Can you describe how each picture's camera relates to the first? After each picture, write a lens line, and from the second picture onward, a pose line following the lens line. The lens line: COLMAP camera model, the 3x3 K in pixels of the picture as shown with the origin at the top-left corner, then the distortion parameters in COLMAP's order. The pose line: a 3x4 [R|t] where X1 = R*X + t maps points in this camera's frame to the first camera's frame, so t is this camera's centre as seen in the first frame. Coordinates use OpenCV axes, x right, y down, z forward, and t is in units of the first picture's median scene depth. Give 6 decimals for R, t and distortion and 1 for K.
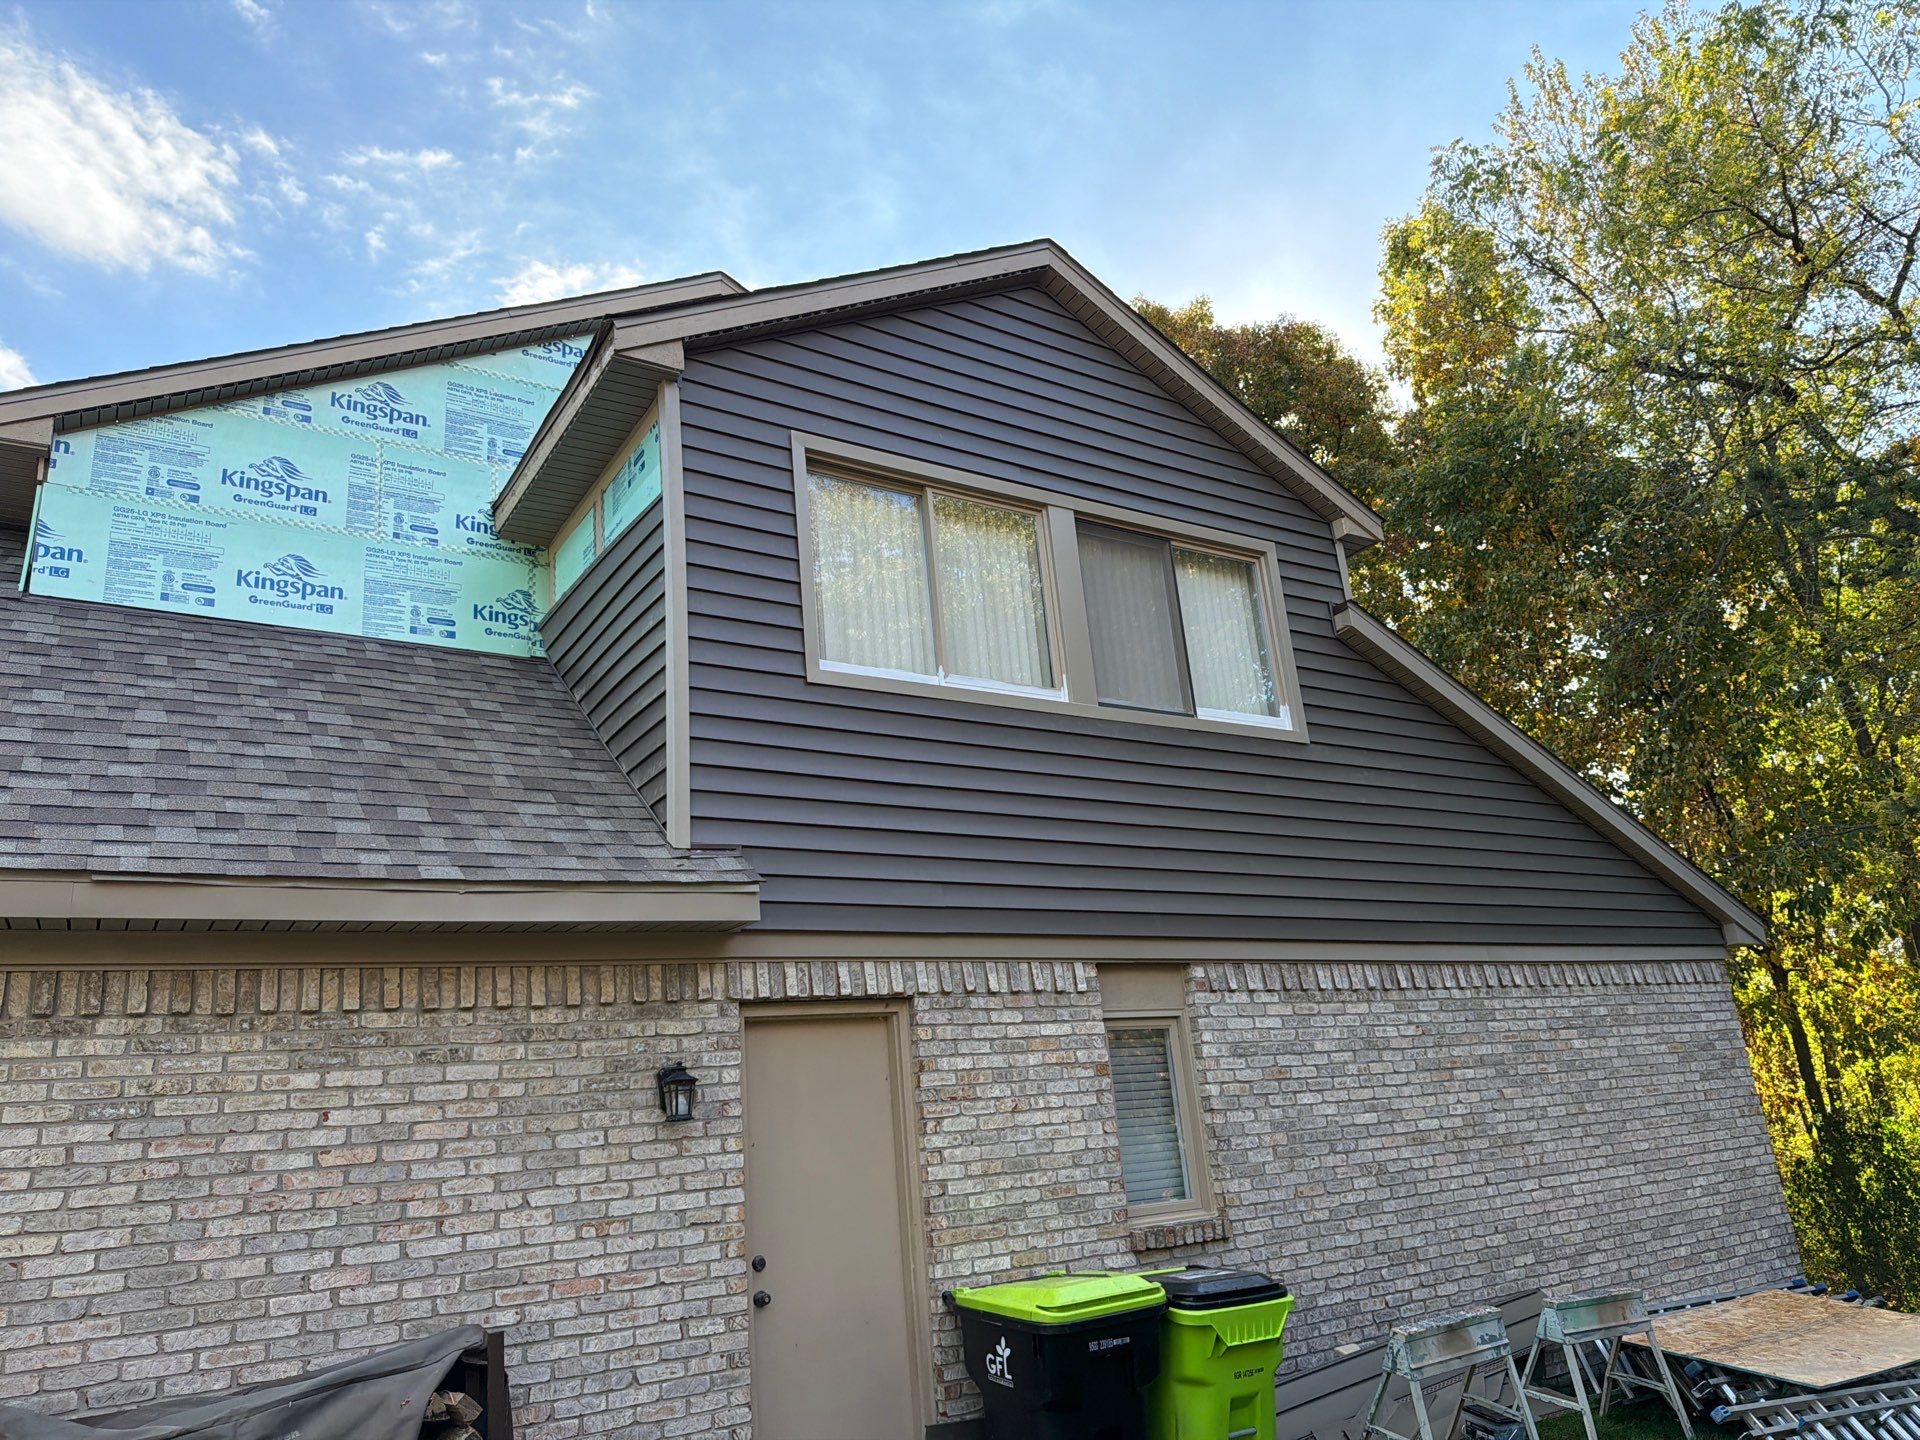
lens RADIAL K [[1321.2, 0, 960.0], [0, 1321.2, 720.0], [0, 0, 1]] dist [0.159685, -0.305865]
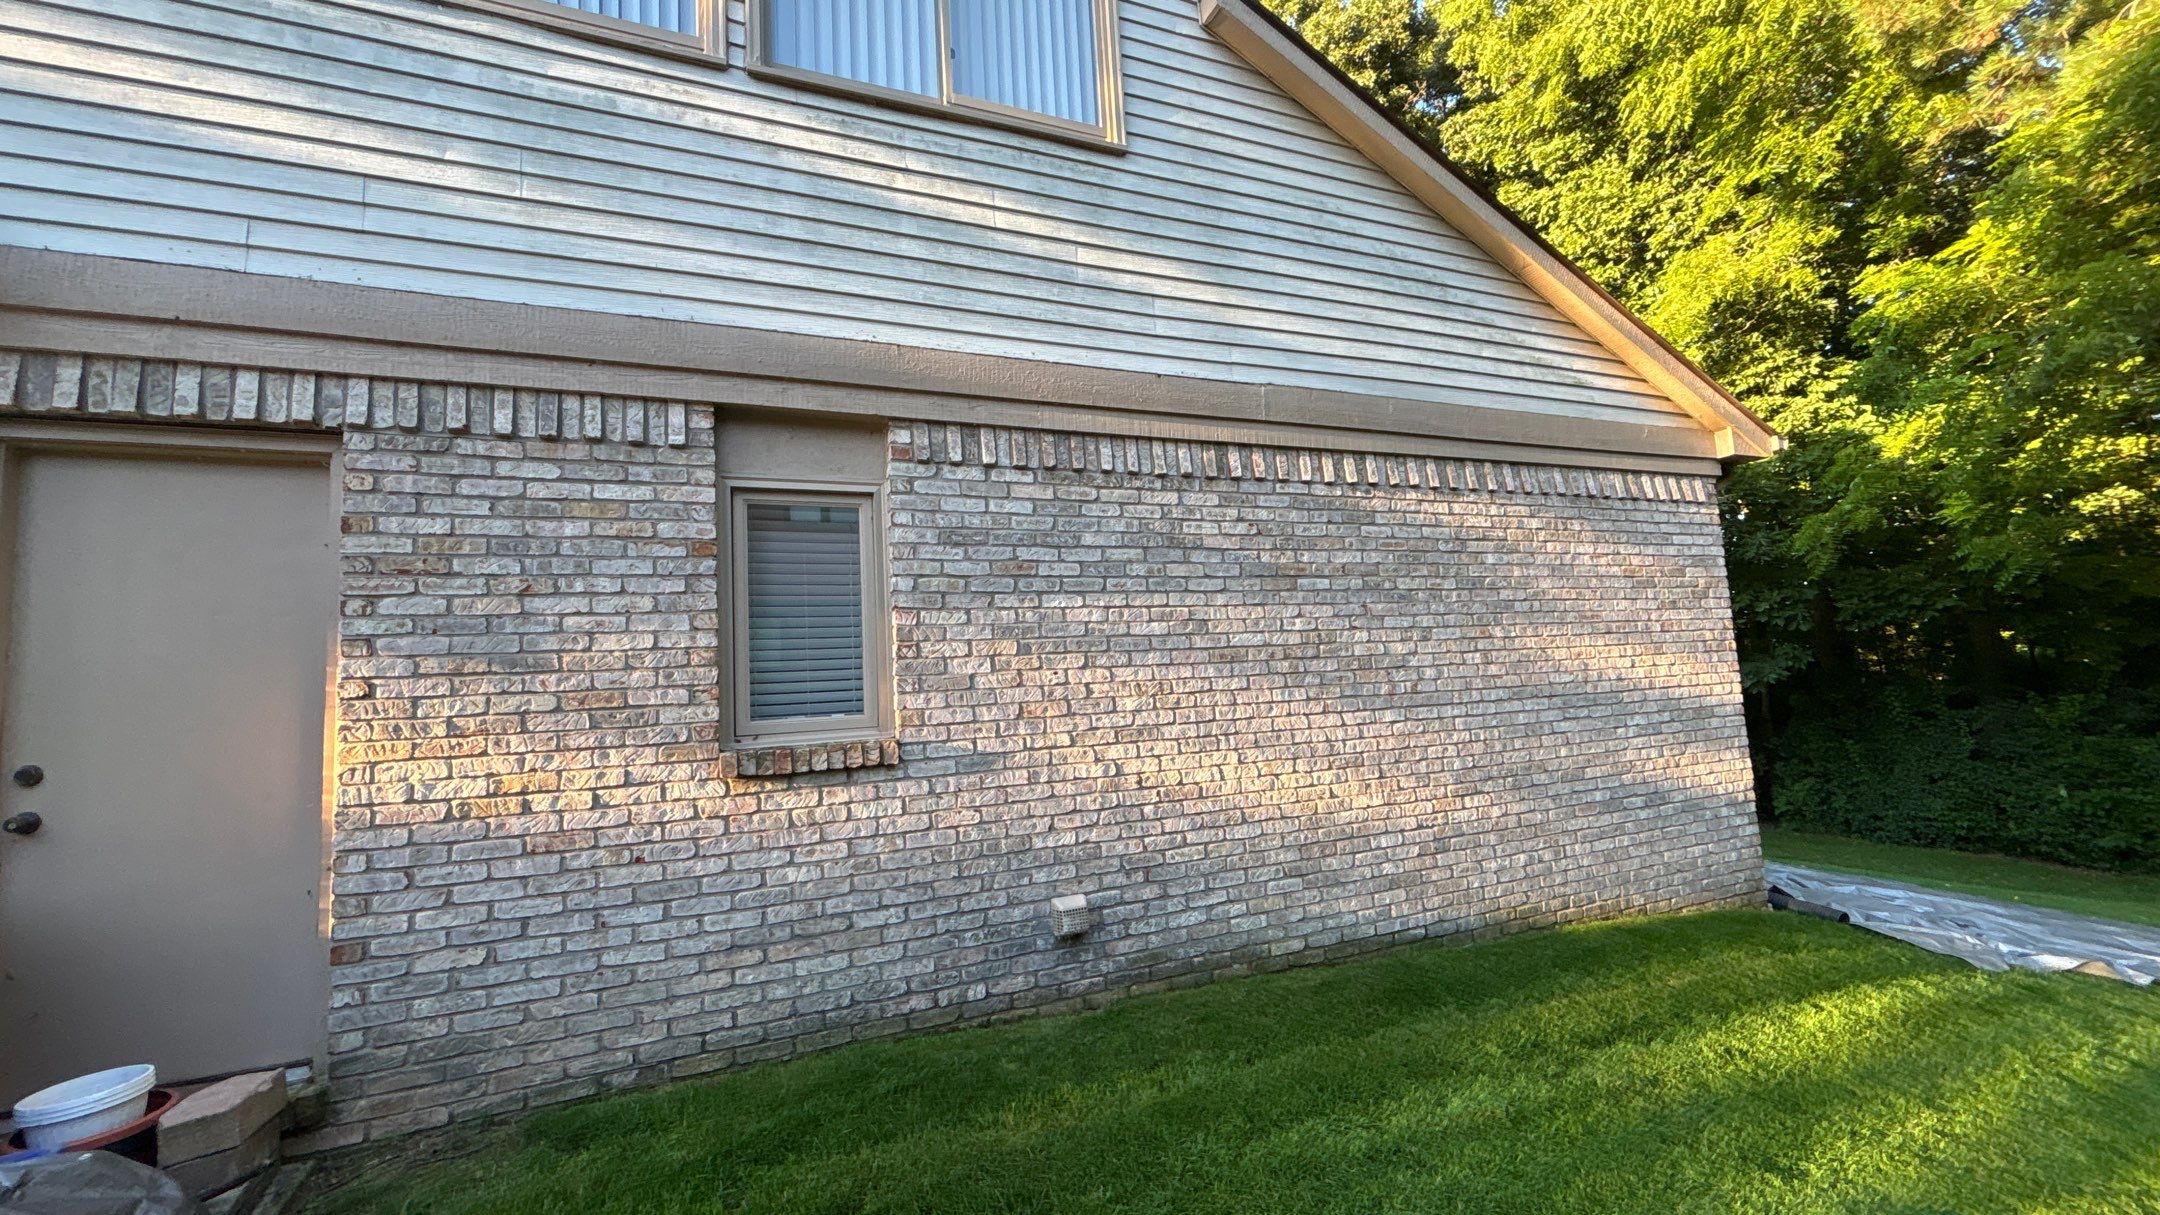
lens RADIAL K [[844.5, 0, 1101.0], [0, 844.5, 589.6], [0, 0, 1]] dist [0.018042, -0.008899]
pose [[0.984980, 0.018487, -0.171676, 0.402712], [0.017230, 0.978767, 0.204250, 0.190906], [0.171807, -0.204140, 0.963748, 0.578339]]
